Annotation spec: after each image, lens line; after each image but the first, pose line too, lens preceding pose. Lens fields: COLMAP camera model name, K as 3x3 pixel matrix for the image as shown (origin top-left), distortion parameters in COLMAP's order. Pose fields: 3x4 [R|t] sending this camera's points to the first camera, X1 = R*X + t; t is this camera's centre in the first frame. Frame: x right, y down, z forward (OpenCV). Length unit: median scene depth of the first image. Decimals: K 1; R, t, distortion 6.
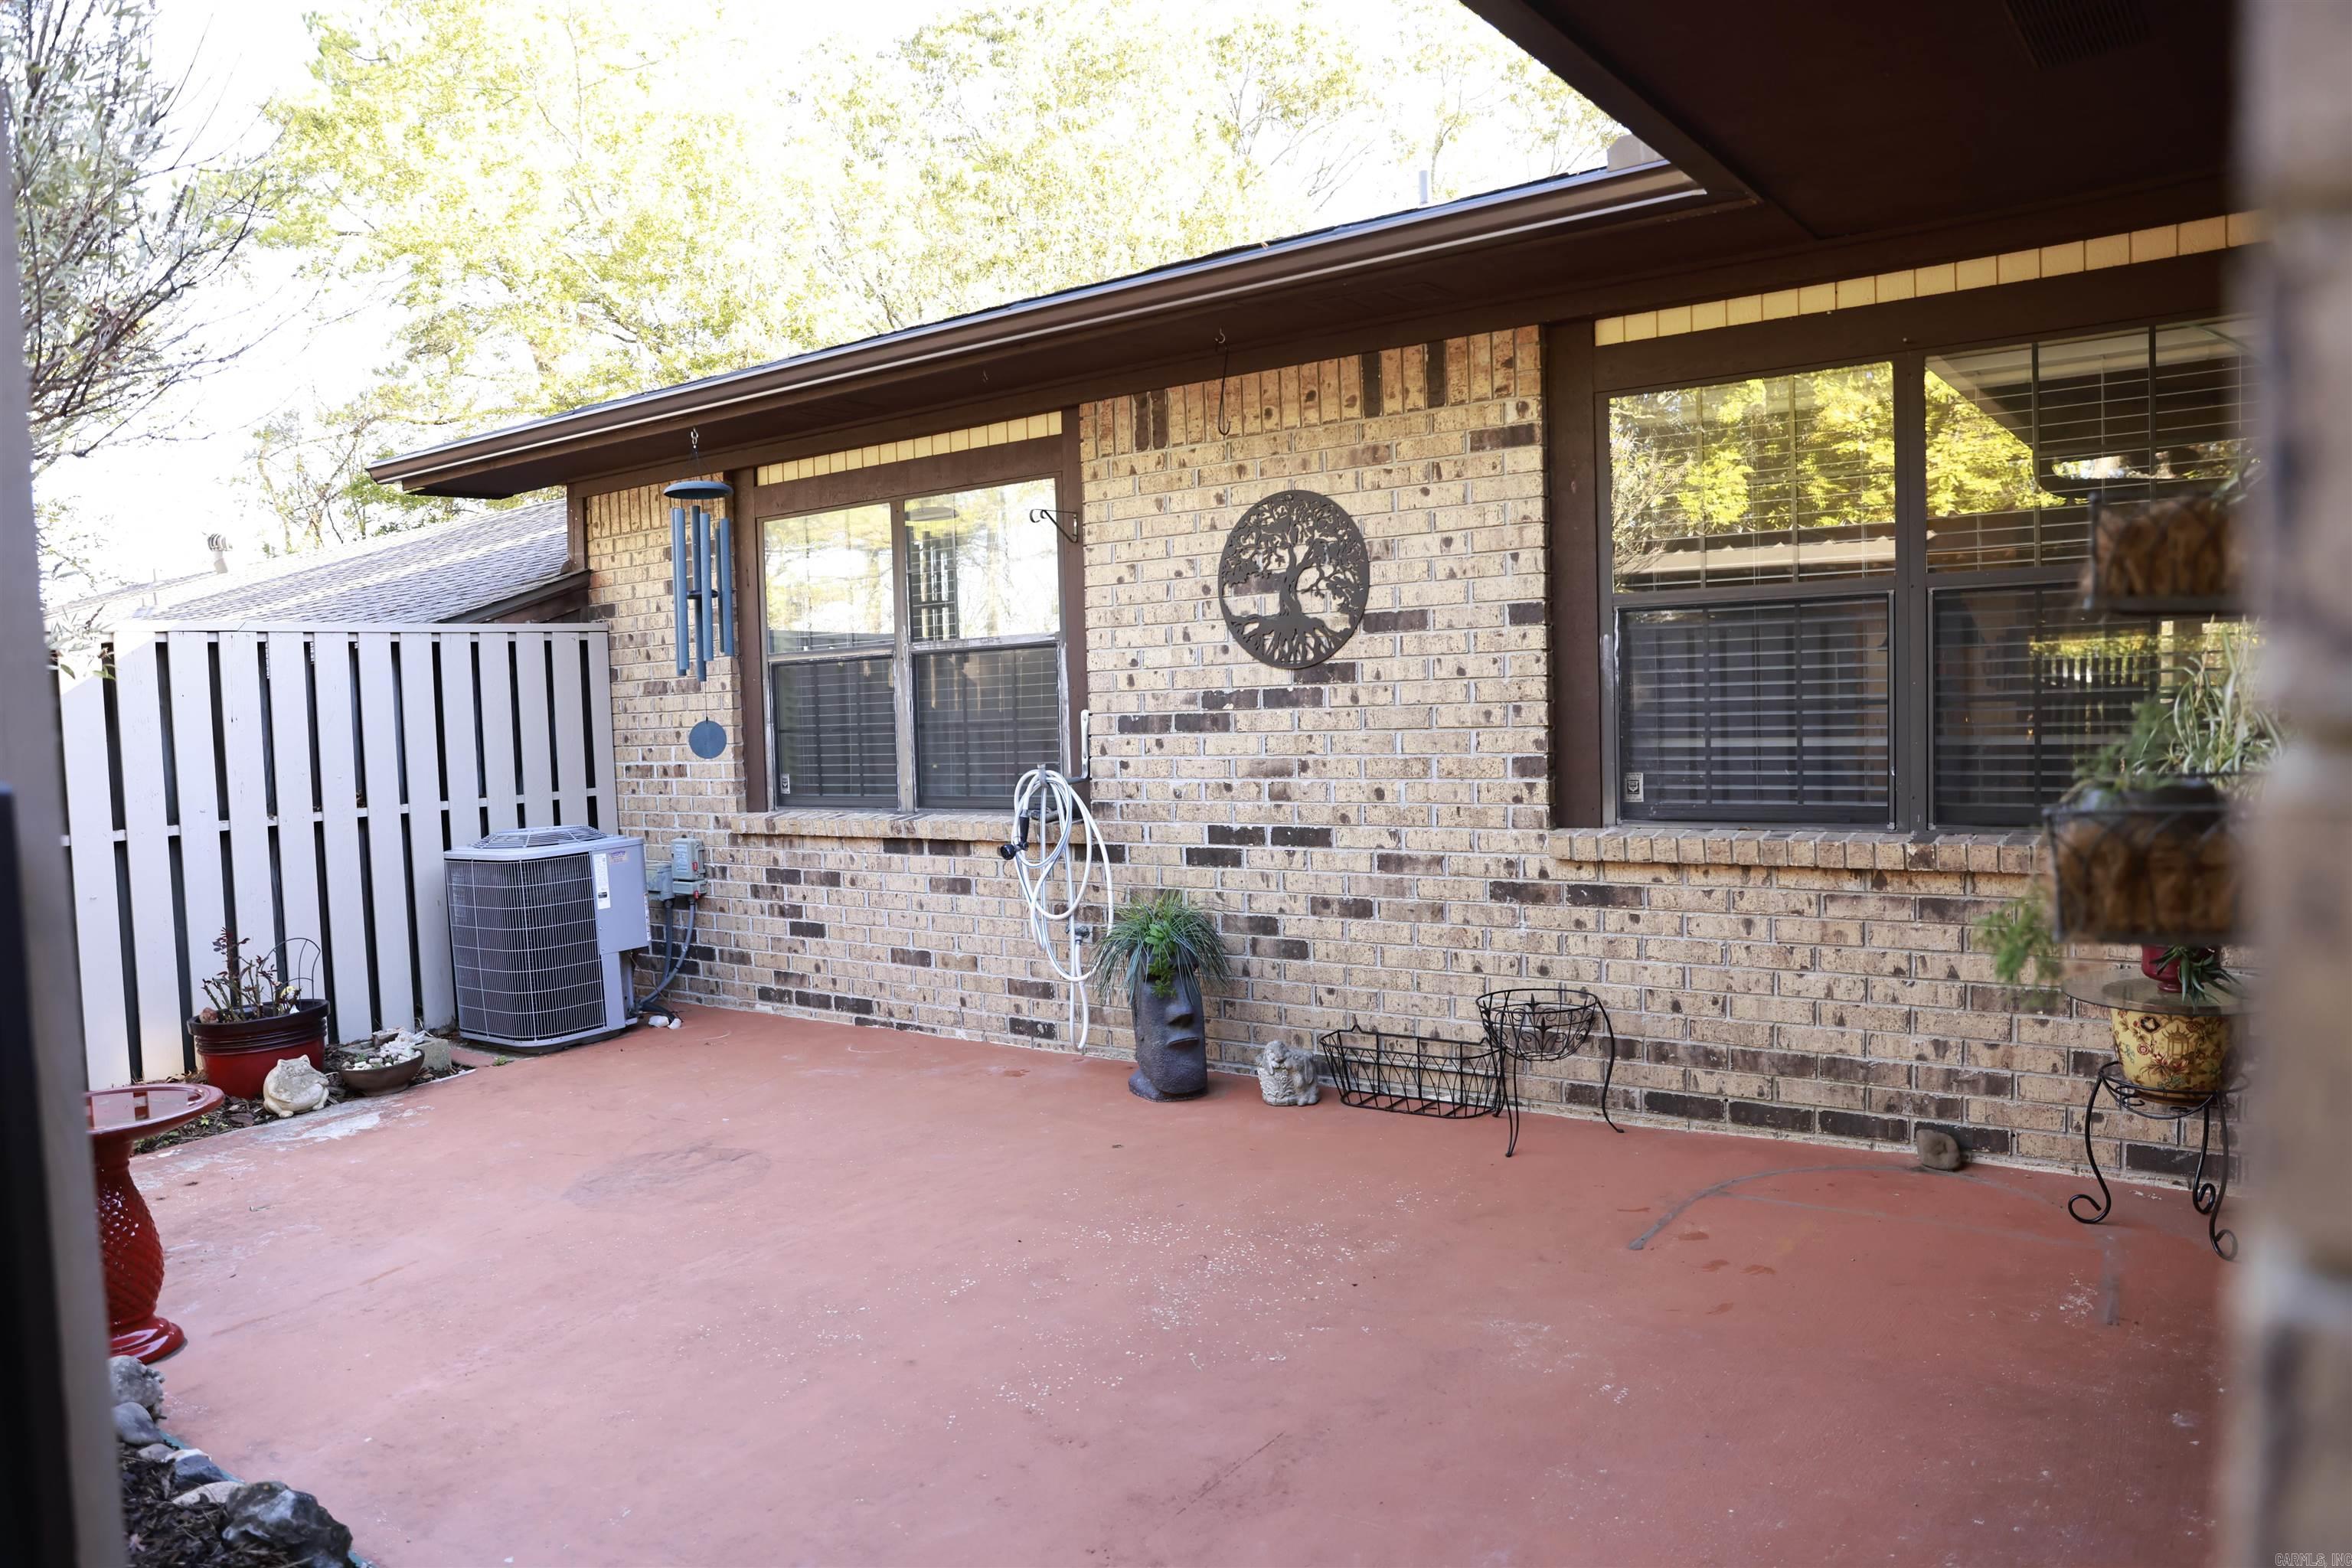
lens RADIAL K [[1600.7, 0, 1184.6], [0, 1600.7, 787.4], [0, 0, 1]] dist [-0.112843, 0.093242]
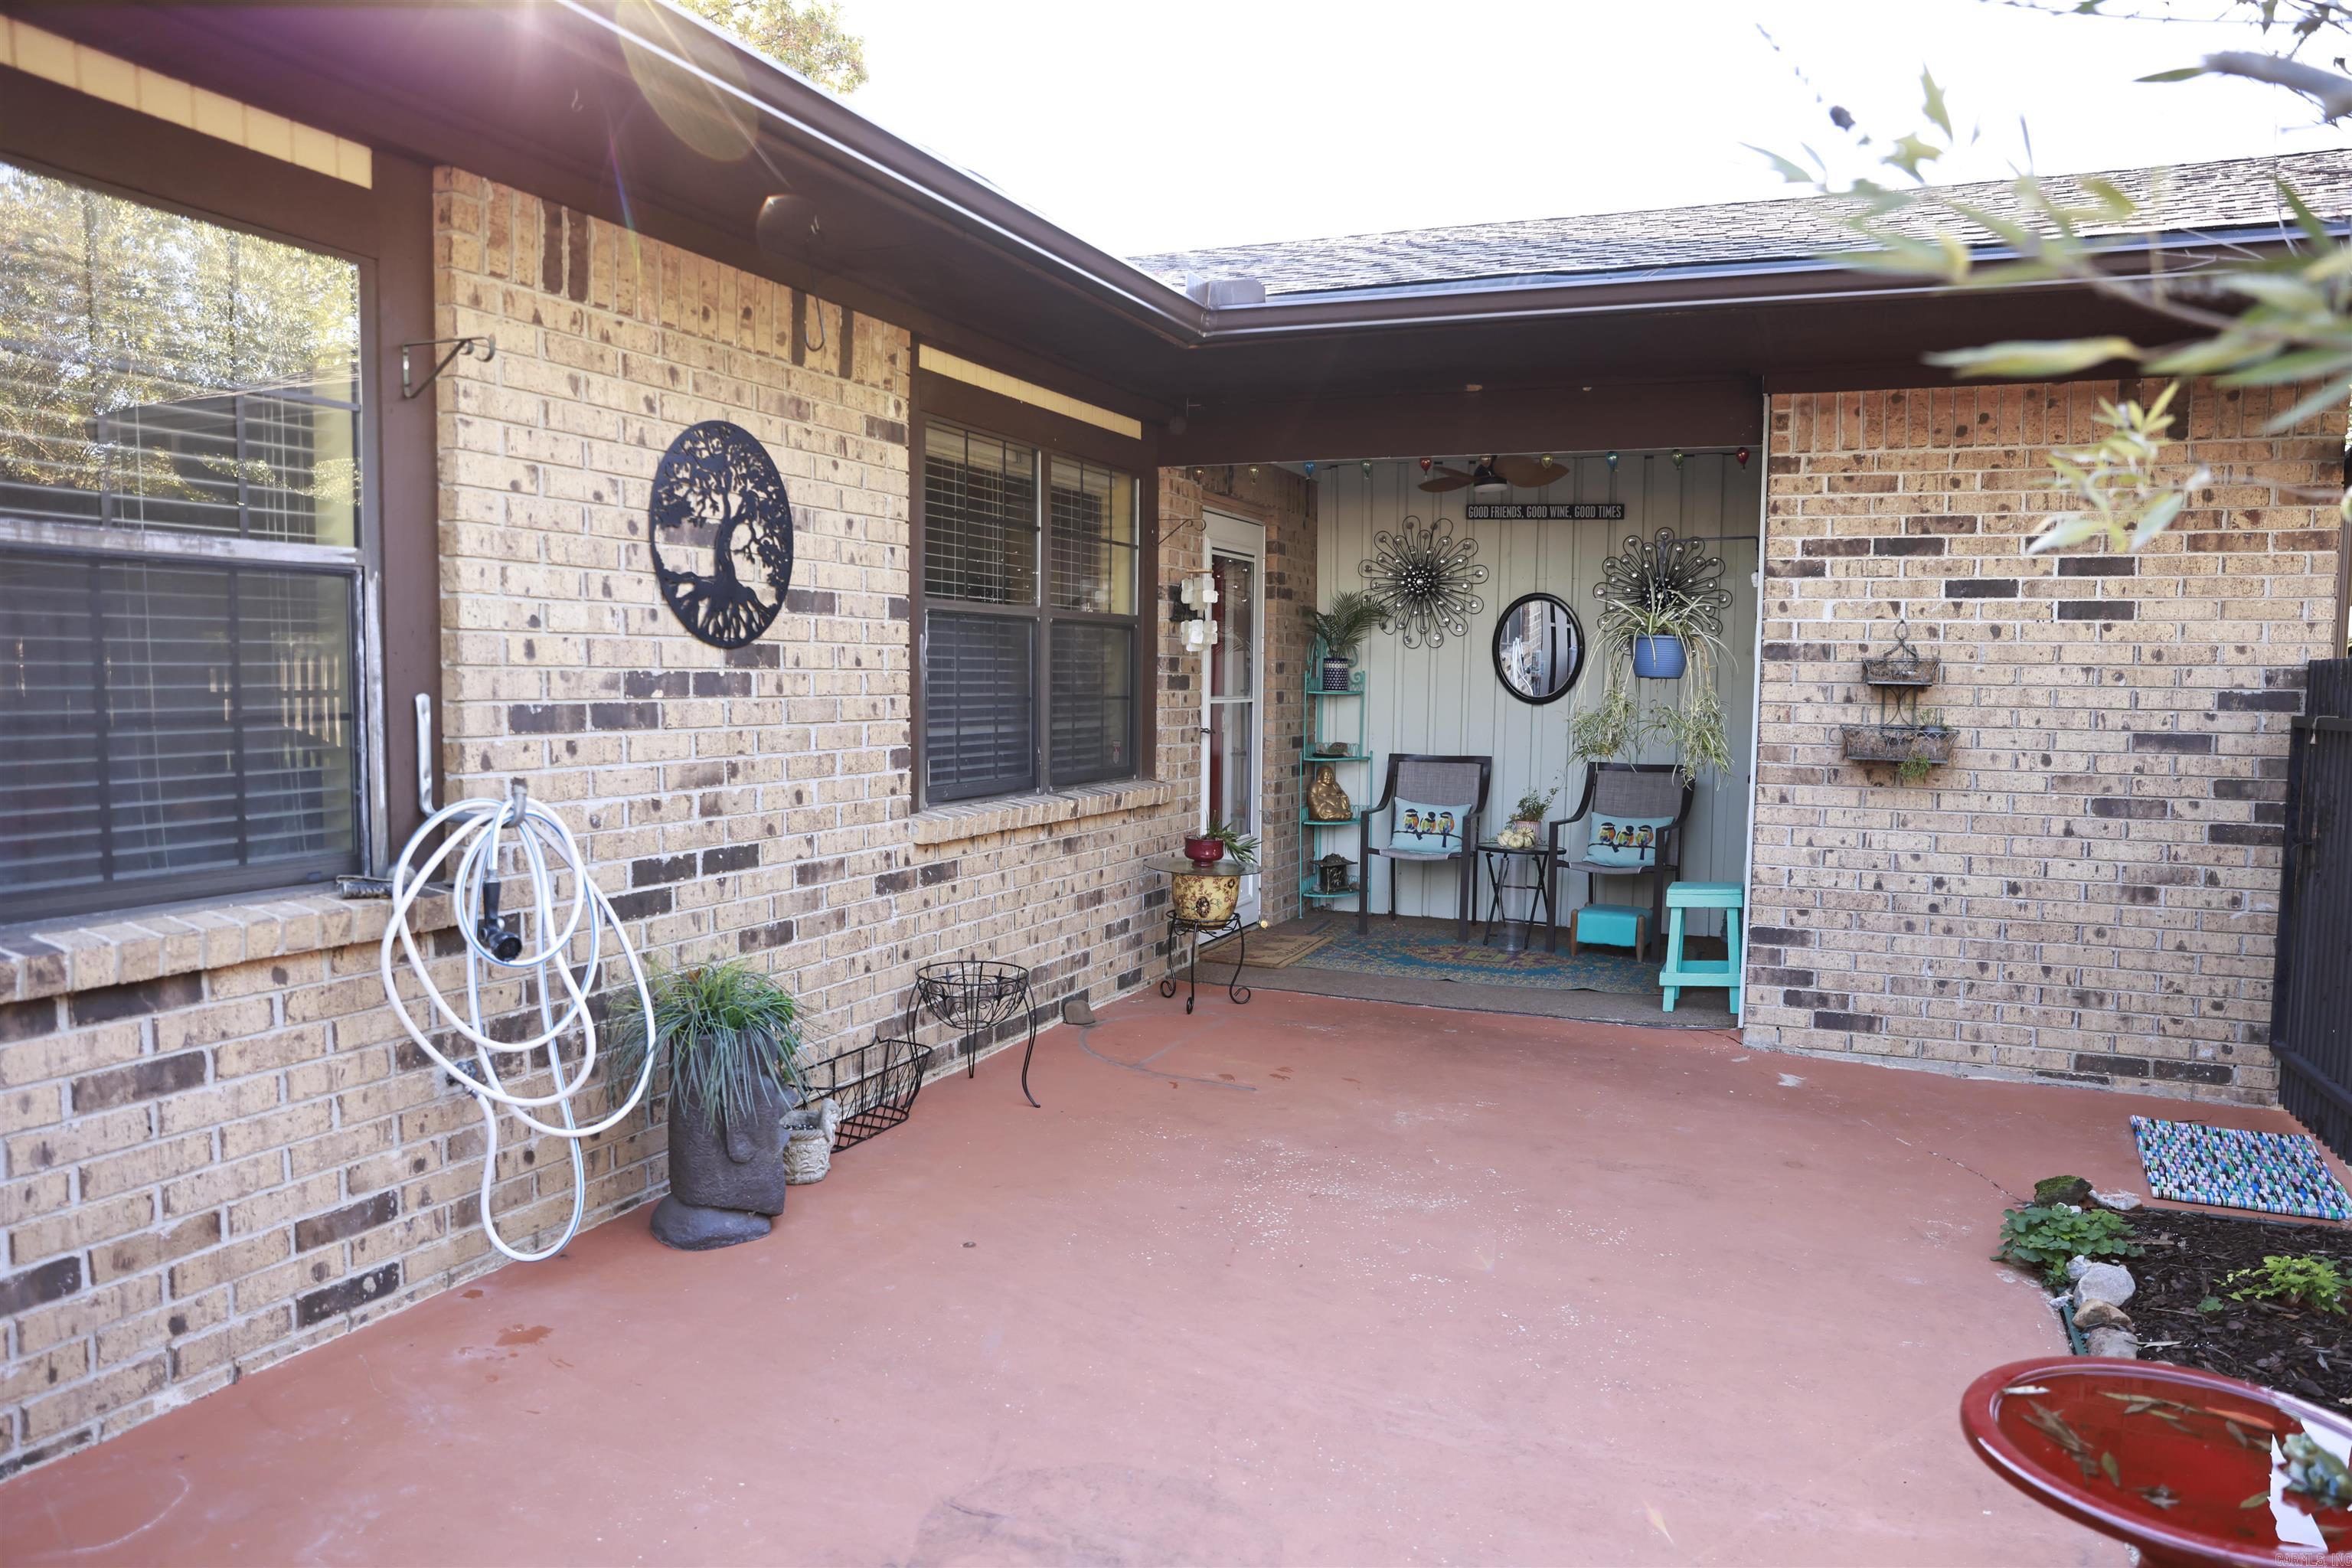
lens RADIAL K [[1600.7, 0, 1184.6], [0, 1600.7, 787.4], [0, 0, 1]] dist [-0.112843, 0.093242]
pose [[-0.231369, -0.040044, 0.972042, -0.746724], [0.044117, 0.997693, 0.051602, -0.035475], [-0.971865, 0.054823, -0.229069, 0.958618]]
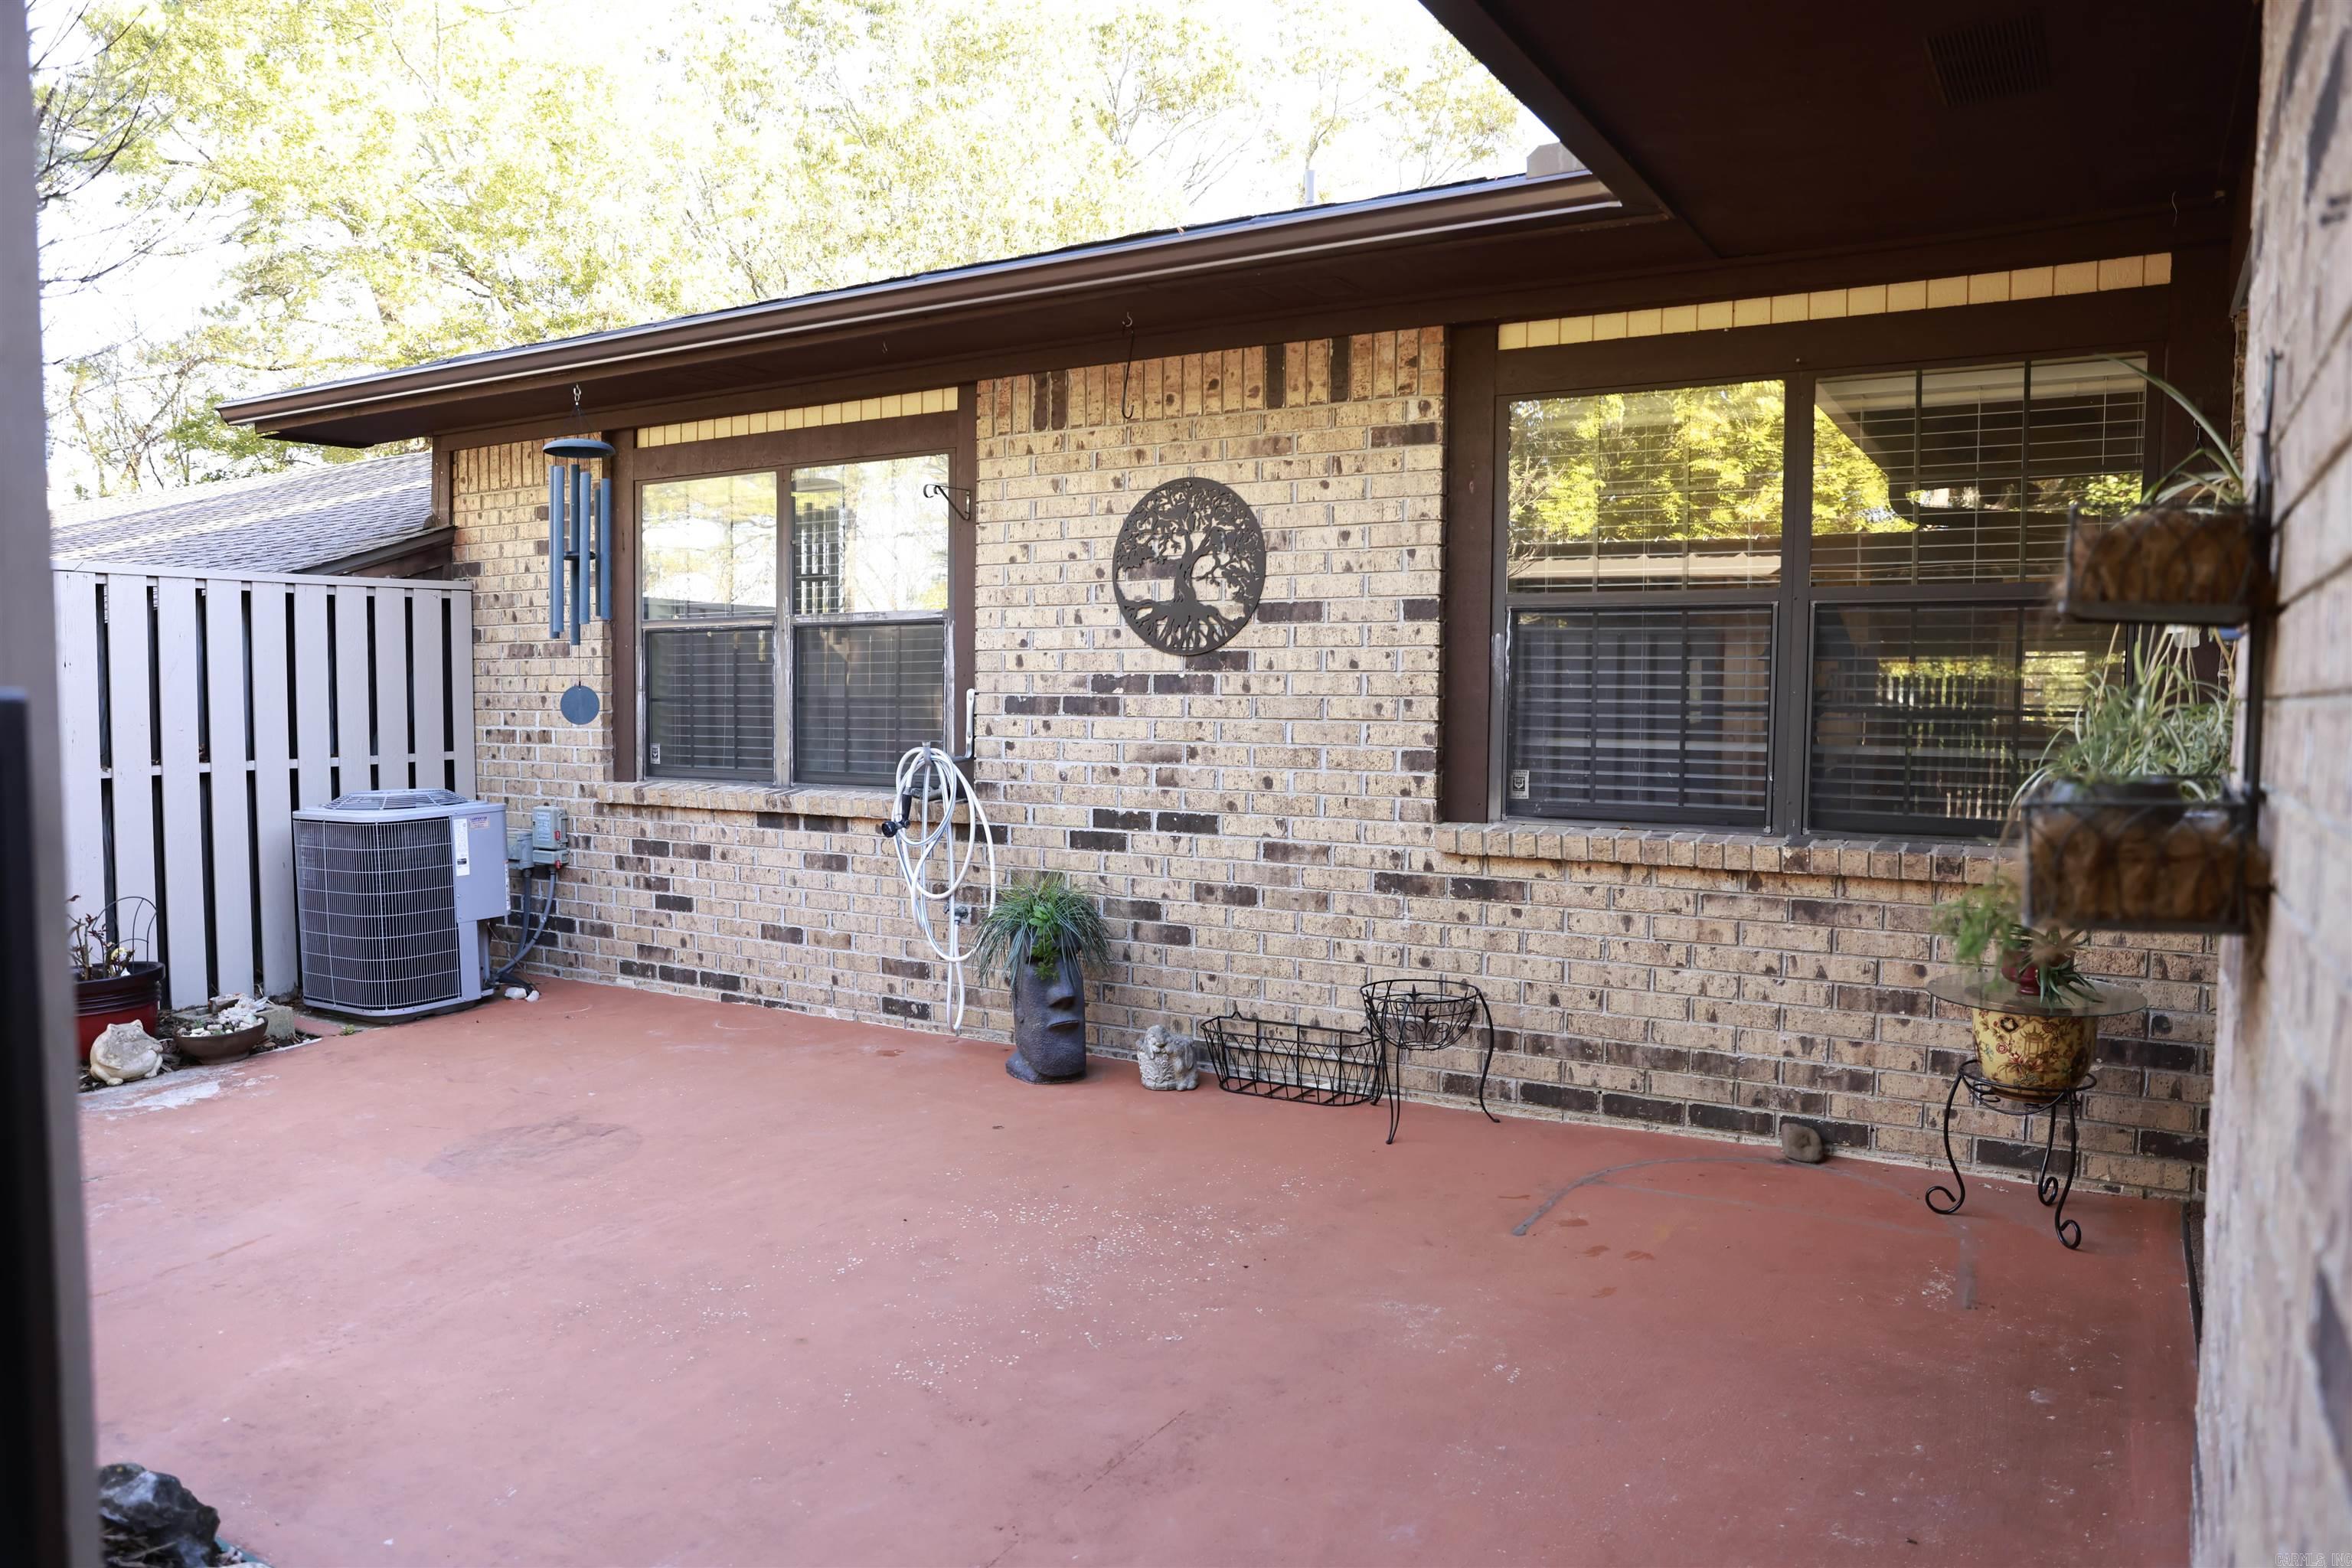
lens RADIAL K [[1600.6, 0, 1176.0], [0, 1600.6, 784.0], [0, 0, 1]] dist [-0.111441, 0.090031]
pose [[0.995299, 0.033939, 0.090707, -0.026111], [-0.034234, 0.999412, 0.001696, 0.004964], [-0.090596, -0.004793, 0.995876, 0.000946]]
